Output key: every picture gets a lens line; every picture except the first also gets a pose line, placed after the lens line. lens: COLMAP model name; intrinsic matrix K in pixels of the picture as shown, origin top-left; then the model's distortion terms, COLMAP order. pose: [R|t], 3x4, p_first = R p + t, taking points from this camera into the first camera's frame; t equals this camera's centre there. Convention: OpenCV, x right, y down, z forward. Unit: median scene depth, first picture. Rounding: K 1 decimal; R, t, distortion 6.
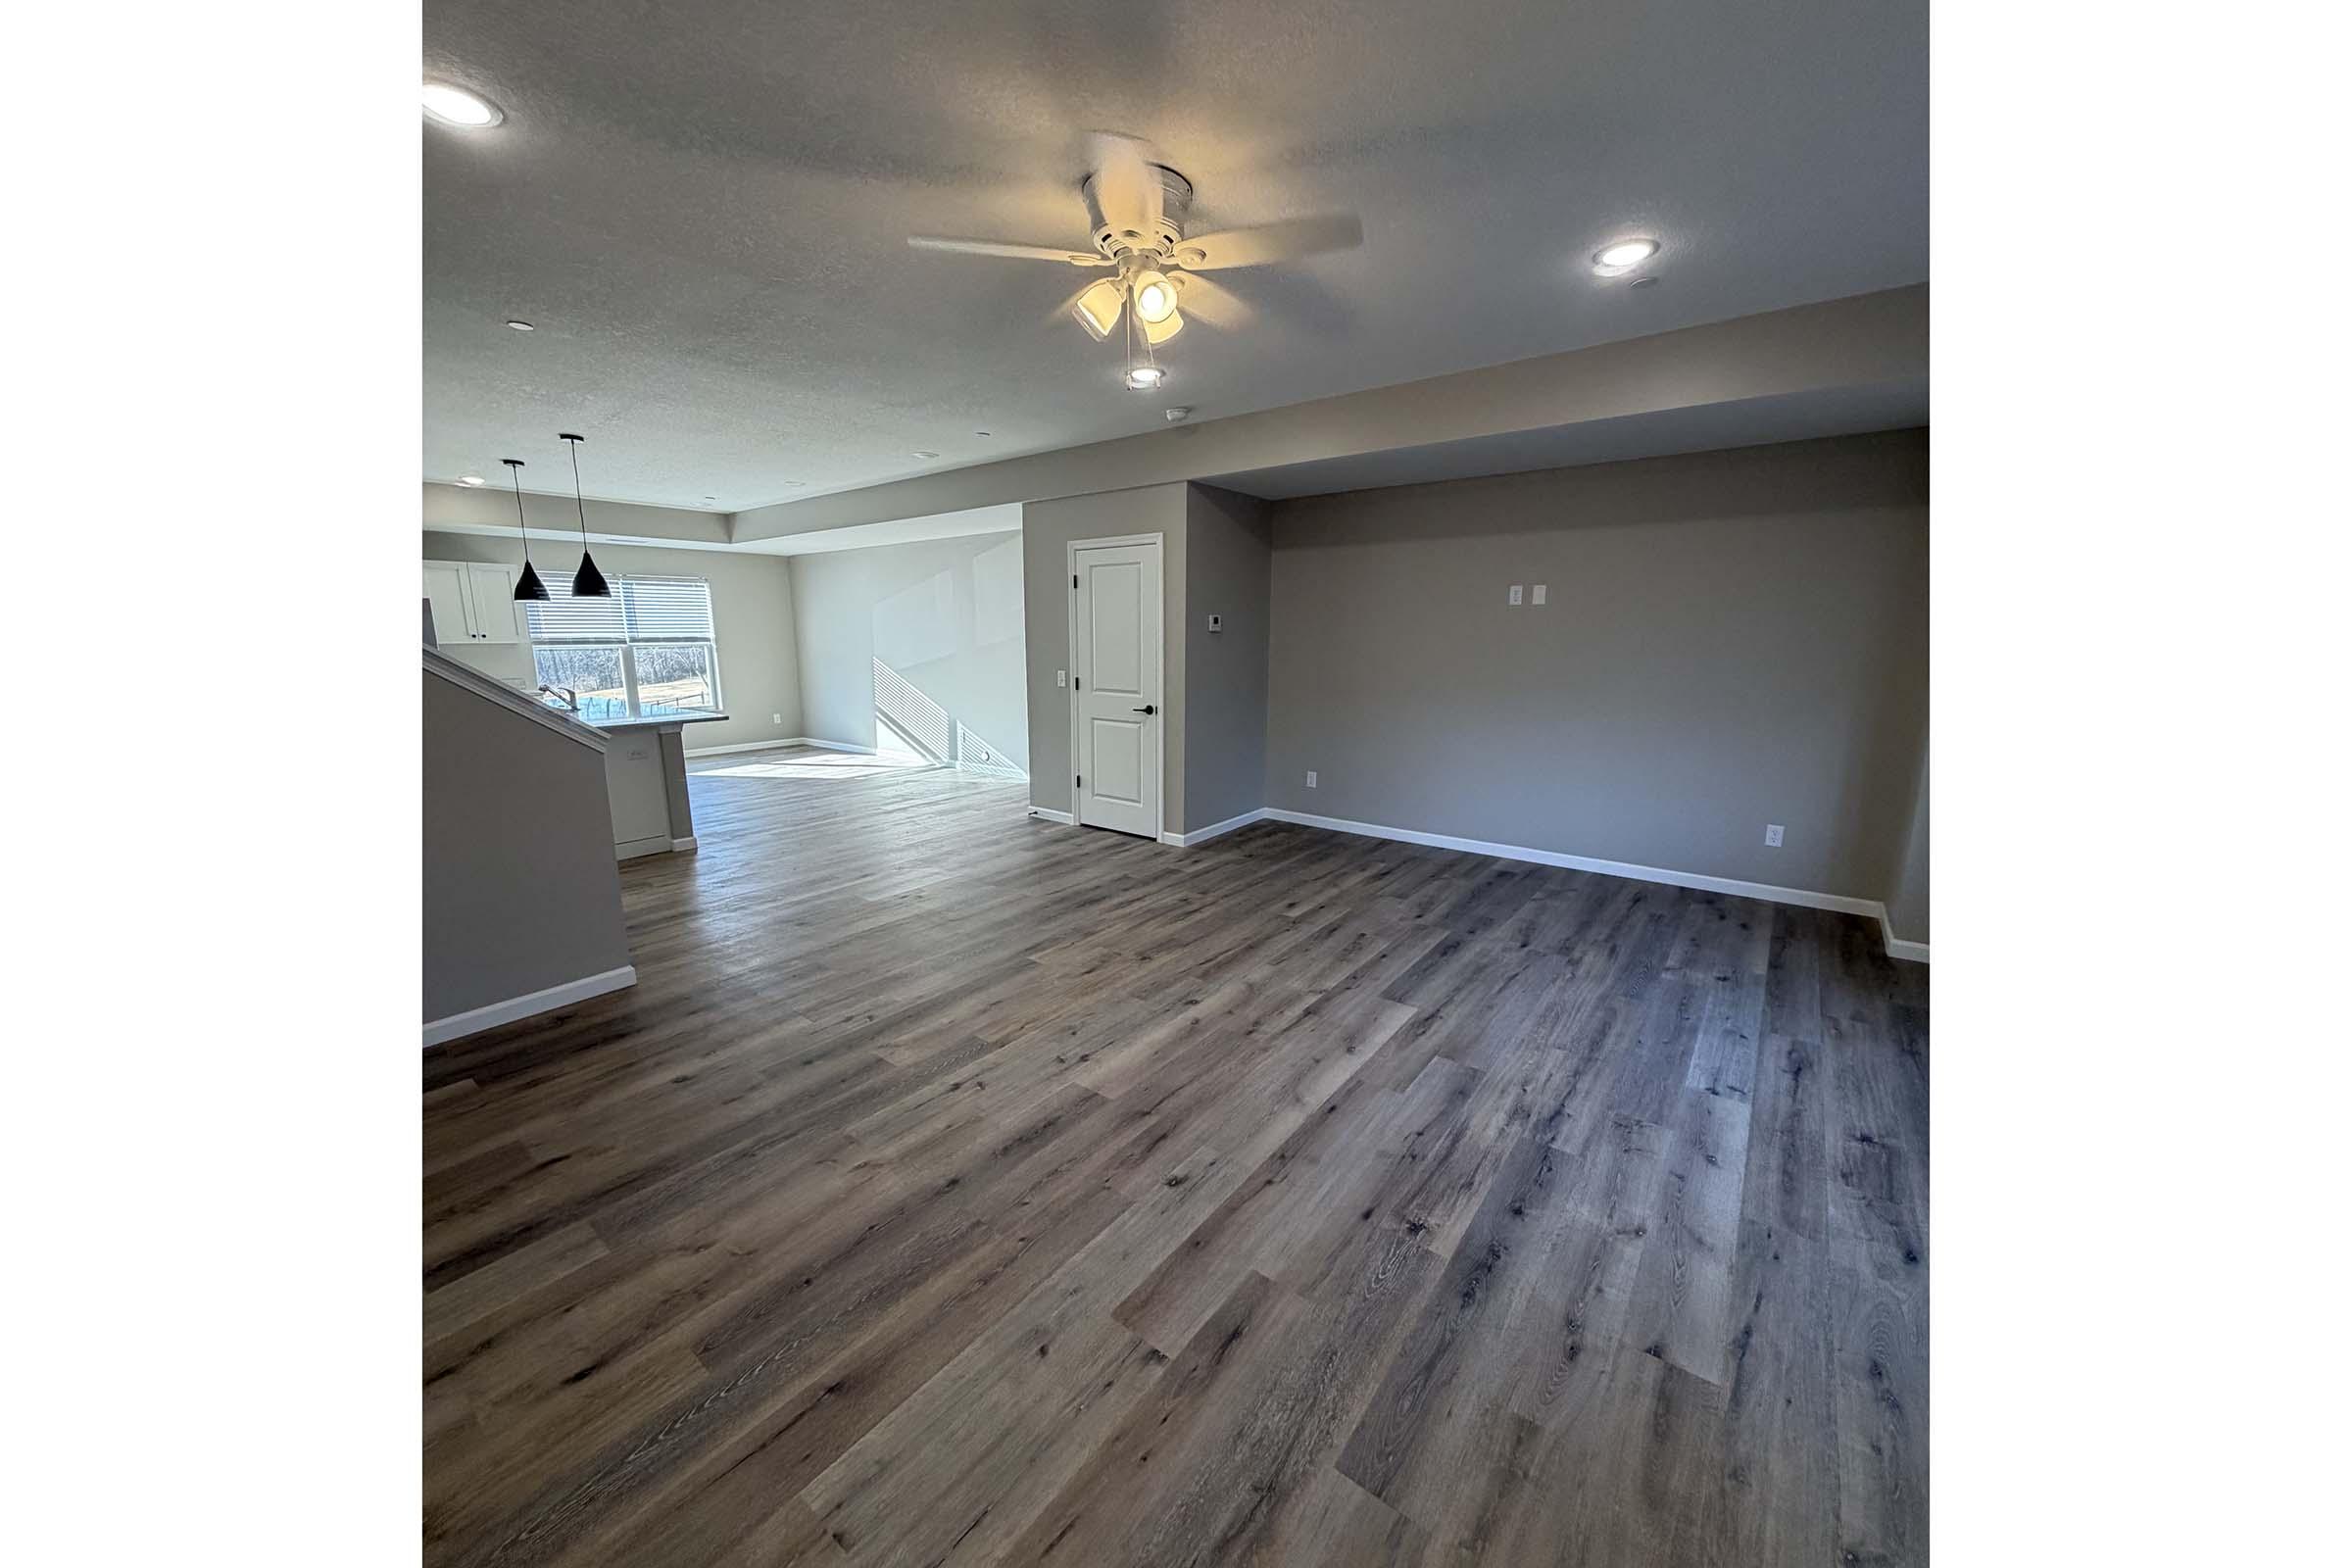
lens RADIAL K [[795.4, 0, 1176.0], [0, 795.4, 784.0], [0, 0, 1]] dist [0.000031, -0.000008]
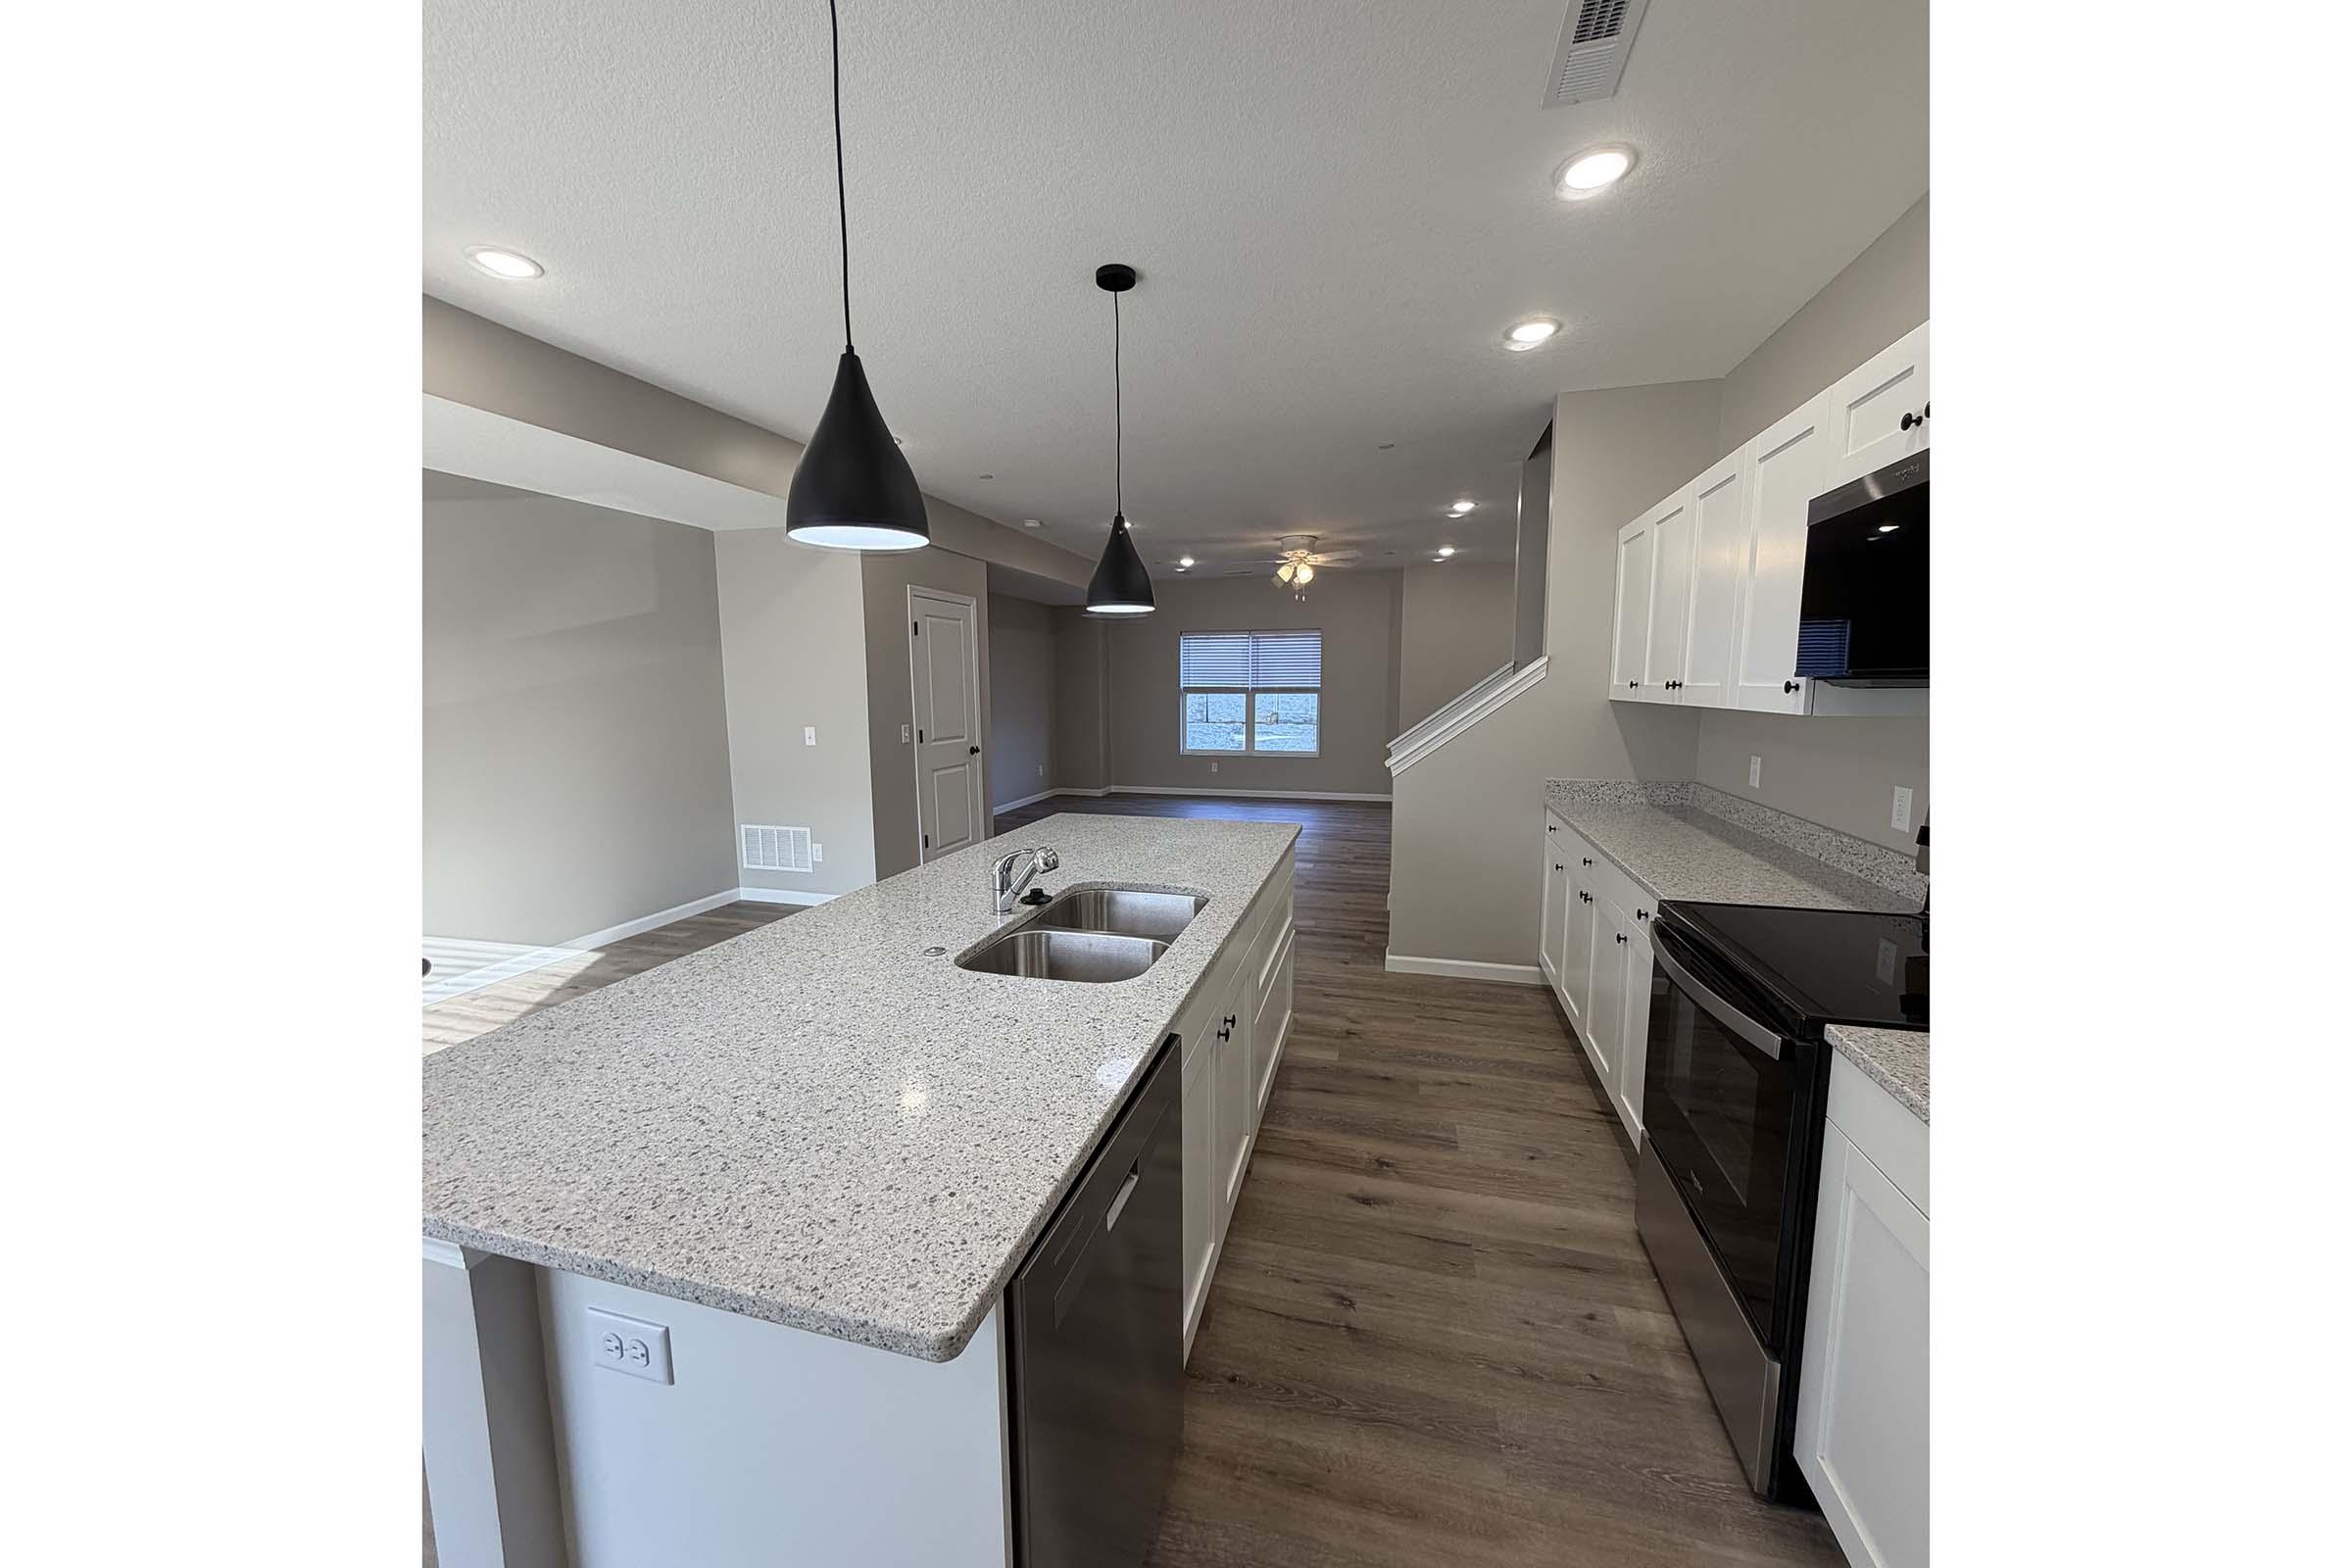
lens RADIAL K [[795.4, 0, 1176.0], [0, 795.4, 784.0], [0, 0, 1]] dist [0.000031, -0.000008]
pose [[-0.379216, -0.116048, 0.918002, -1.188097], [0.173159, 0.965678, 0.193604, -0.216505], [-0.908962, 0.232378, -0.346106, 1.146441]]
